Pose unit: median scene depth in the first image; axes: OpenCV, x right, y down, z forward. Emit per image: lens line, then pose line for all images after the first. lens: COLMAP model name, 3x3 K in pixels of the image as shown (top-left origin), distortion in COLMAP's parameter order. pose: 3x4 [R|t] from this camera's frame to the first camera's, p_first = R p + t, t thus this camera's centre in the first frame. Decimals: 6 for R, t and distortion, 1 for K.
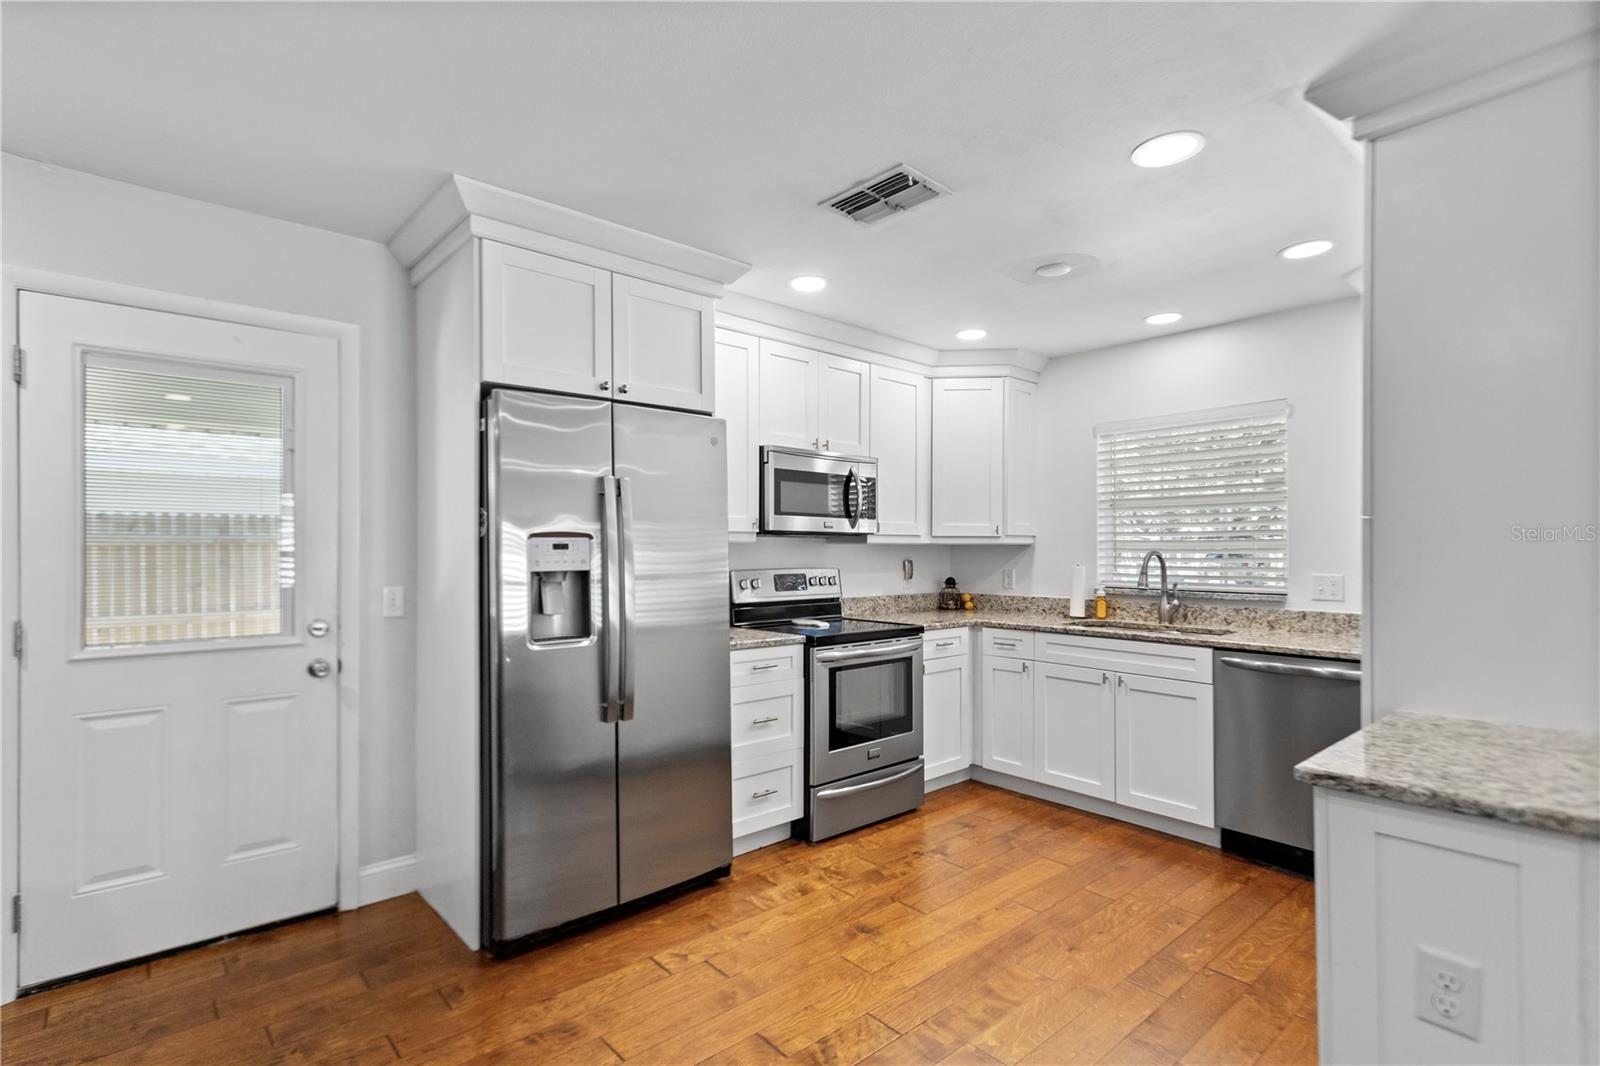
lens RADIAL K [[765.2, 0, 789.0], [0, 765.2, 546.1], [0, 0, 1]] dist [0.015210, -0.000369]
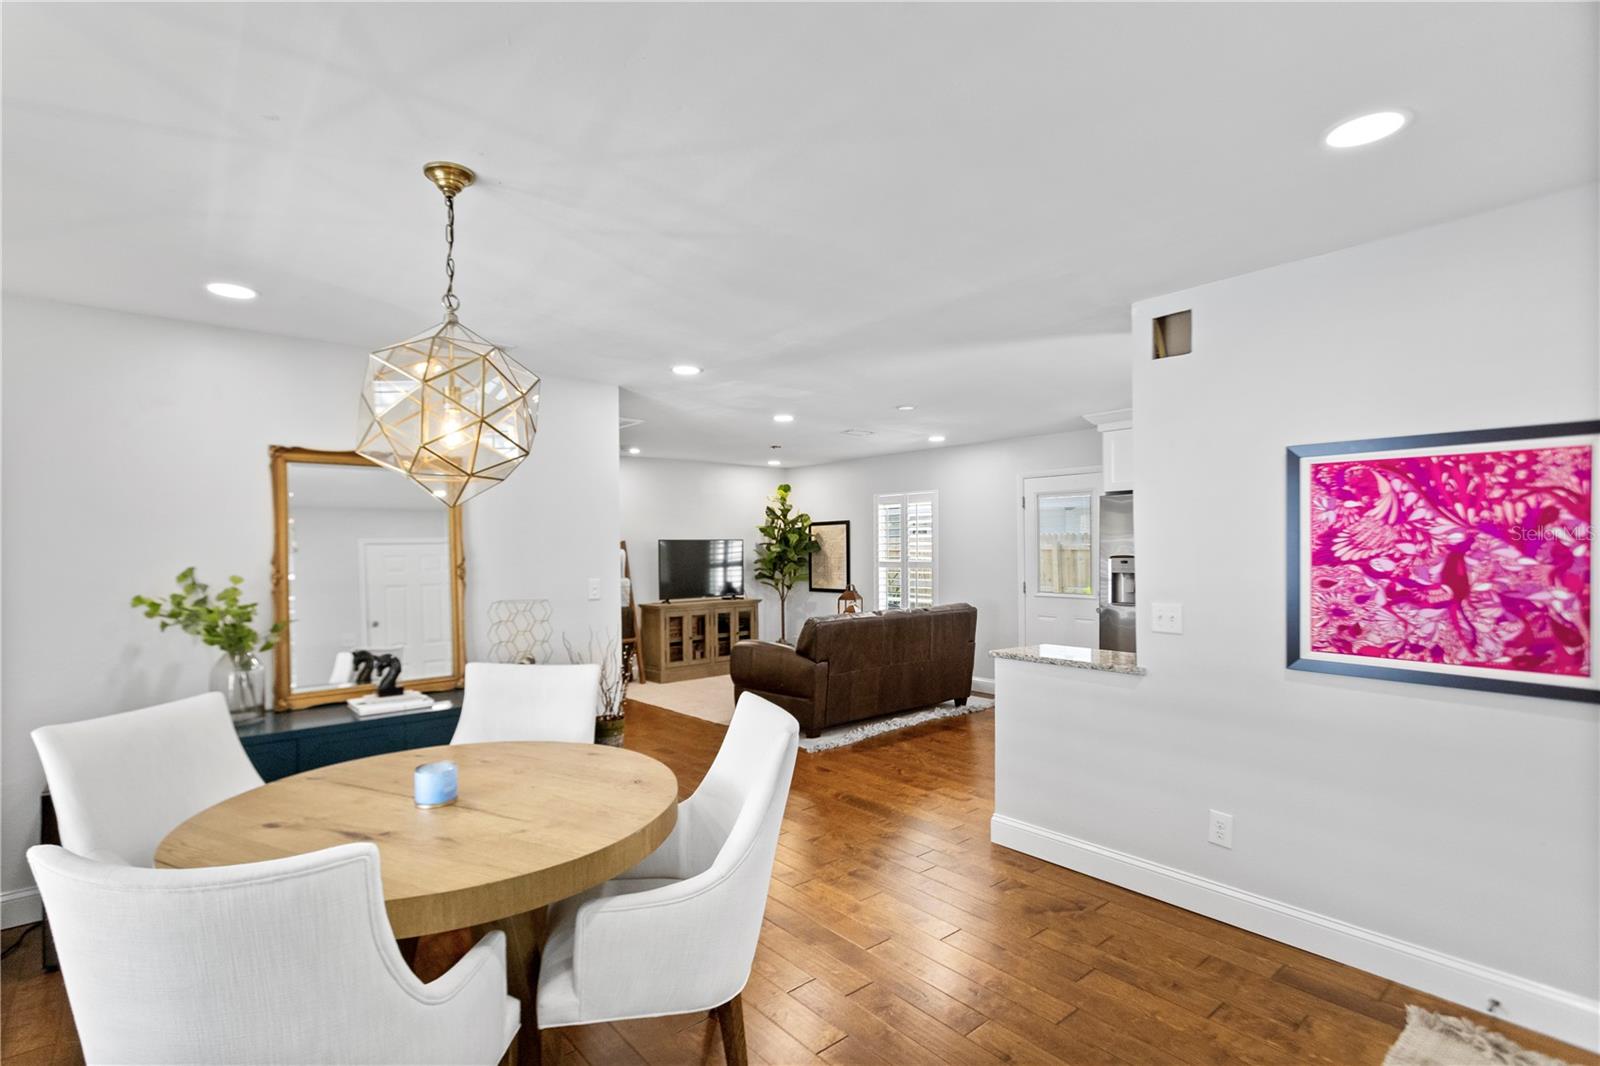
lens RADIAL K [[765.2, 0, 763.3], [0, 765.2, 542.9], [0, 0, 1]] dist [0.015210, -0.000369]
pose [[-0.022715, -0.005783, -0.999725, 1.298472], [0.009144, 0.999940, -0.005992, -0.033093], [0.999700, -0.009278, -0.022661, -0.003397]]
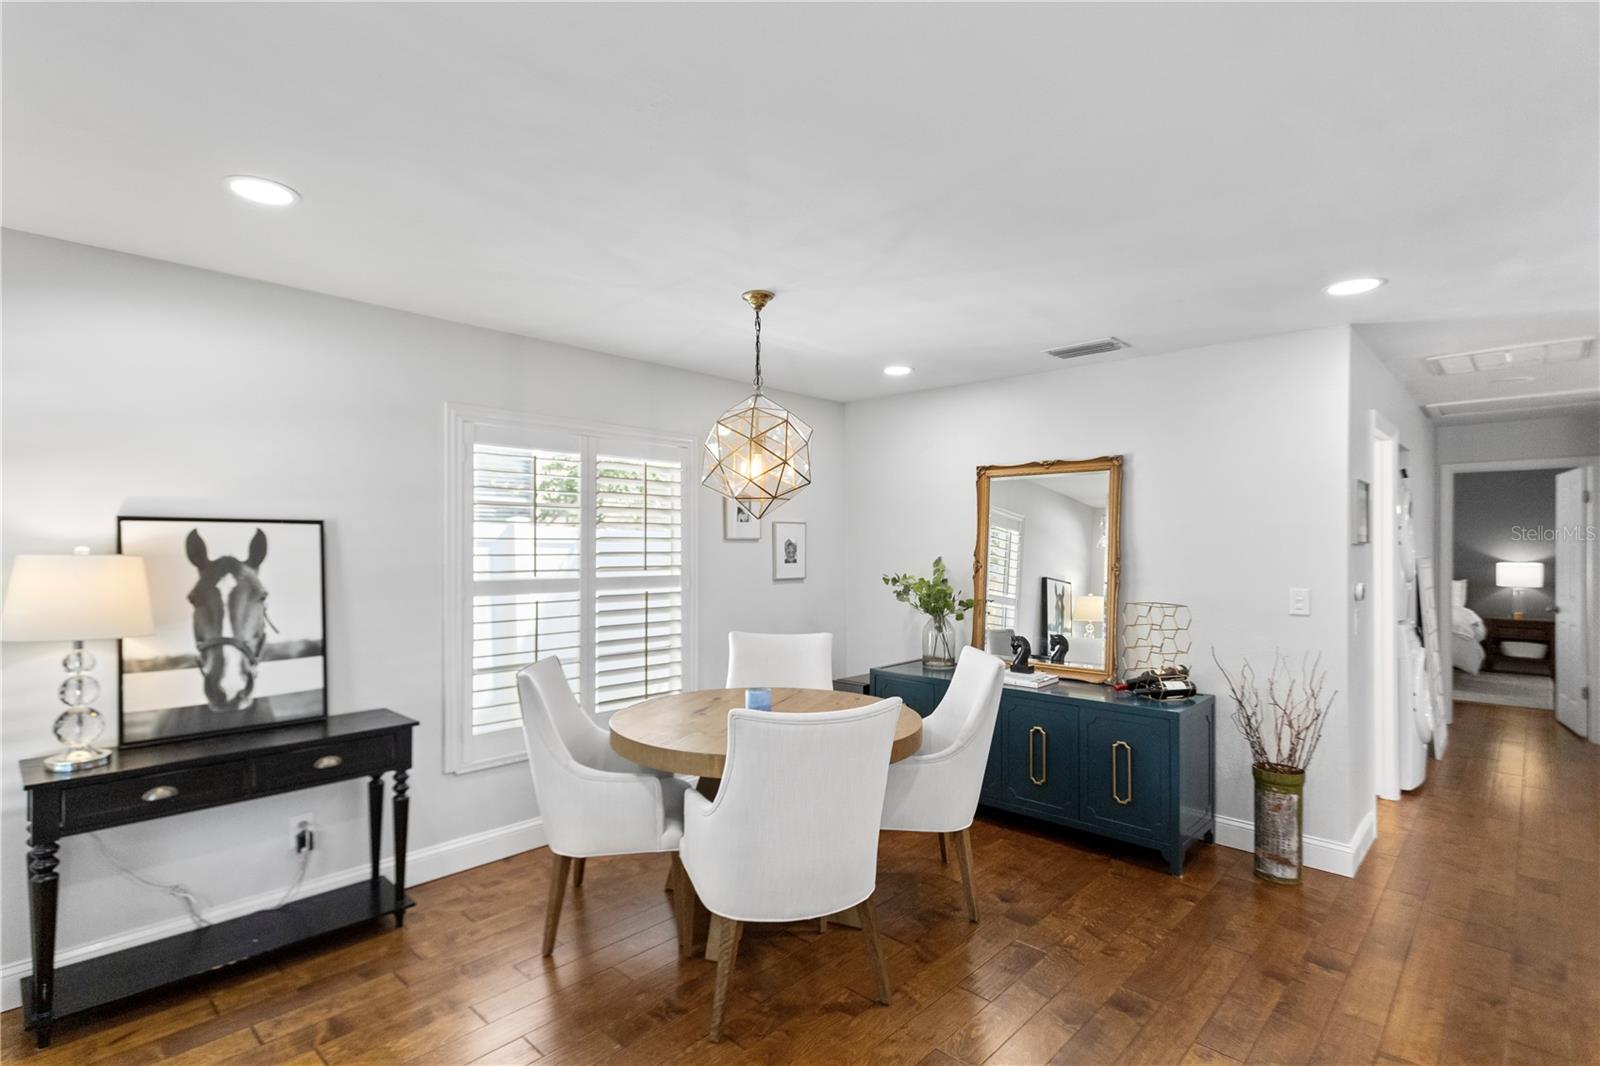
lens RADIAL K [[765.2, 0, 787.2], [0, 765.2, 526.6], [0, 0, 1]] dist [0.015210, -0.000369]
pose [[-0.996035, -0.003368, -0.088899, 0.798585], [-0.001017, 0.999649, -0.026480, -0.032649], [0.088957, -0.026285, -0.995689, 0.575392]]
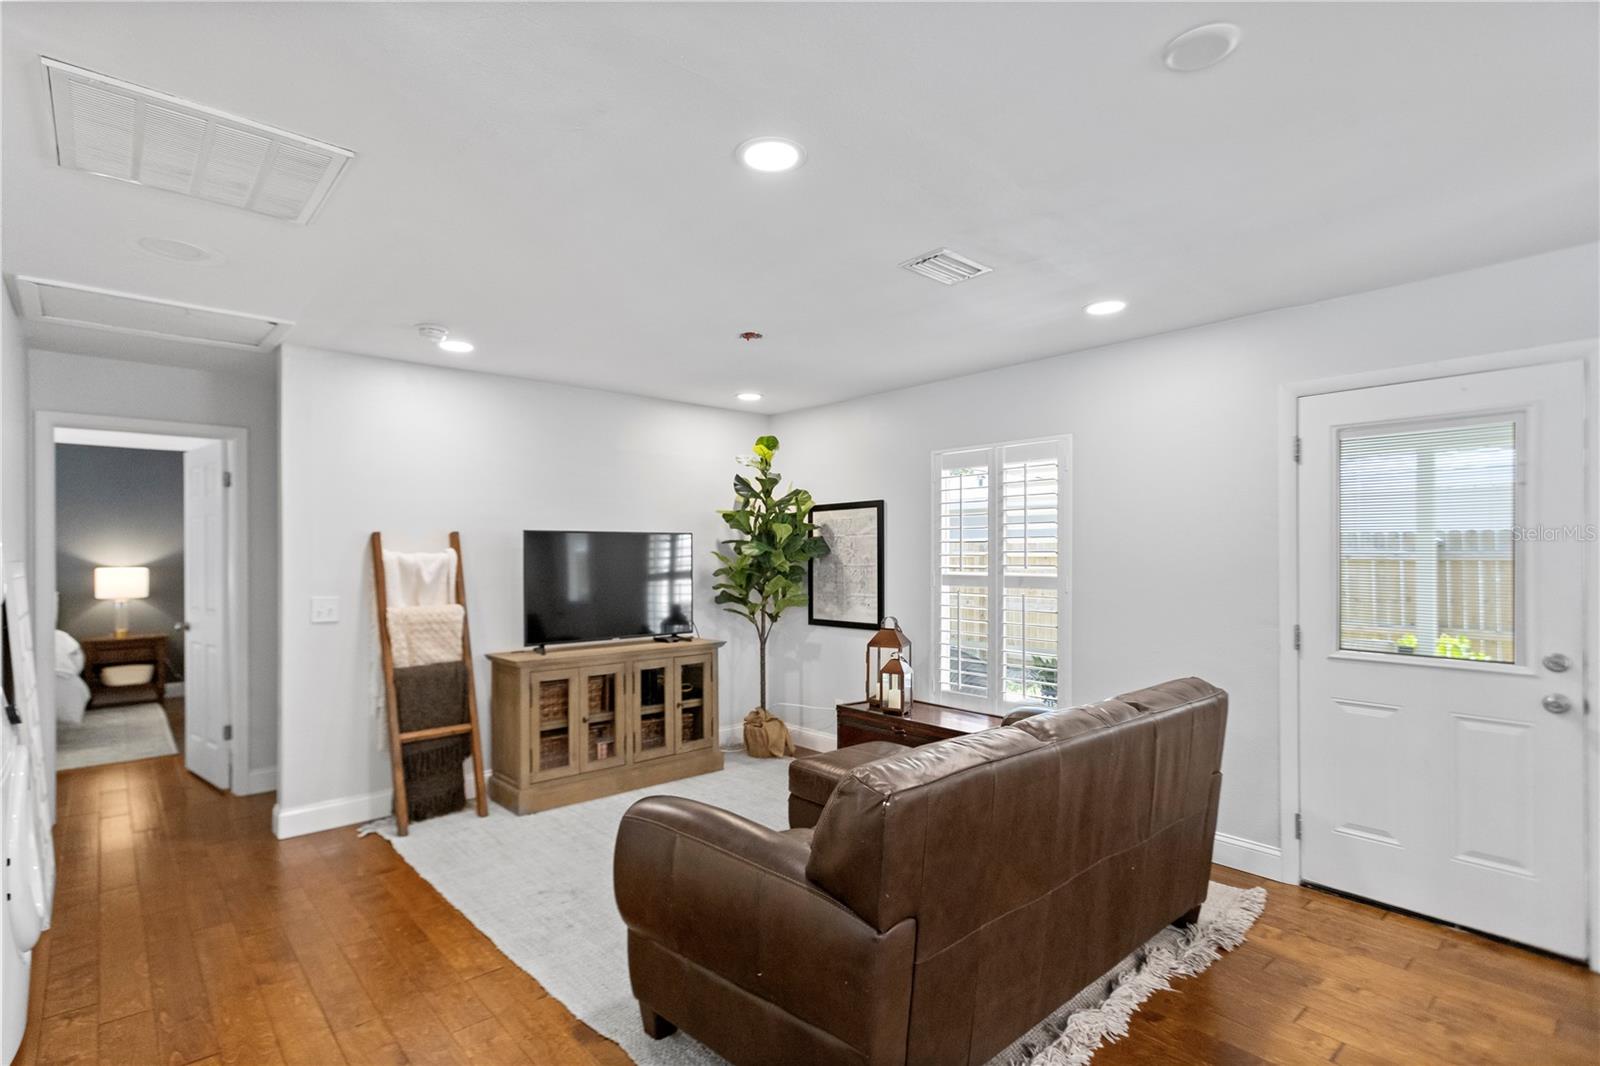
lens RADIAL K [[765.2, 0, 751.2], [0, 765.2, 551.7], [0, 0, 1]] dist [0.015210, -0.000369]
pose [[-0.010120, -0.002266, -0.999946, 0.272153], [0.001007, 0.999997, -0.002277, -0.022996], [0.999948, -0.001030, -0.010118, -0.004845]]
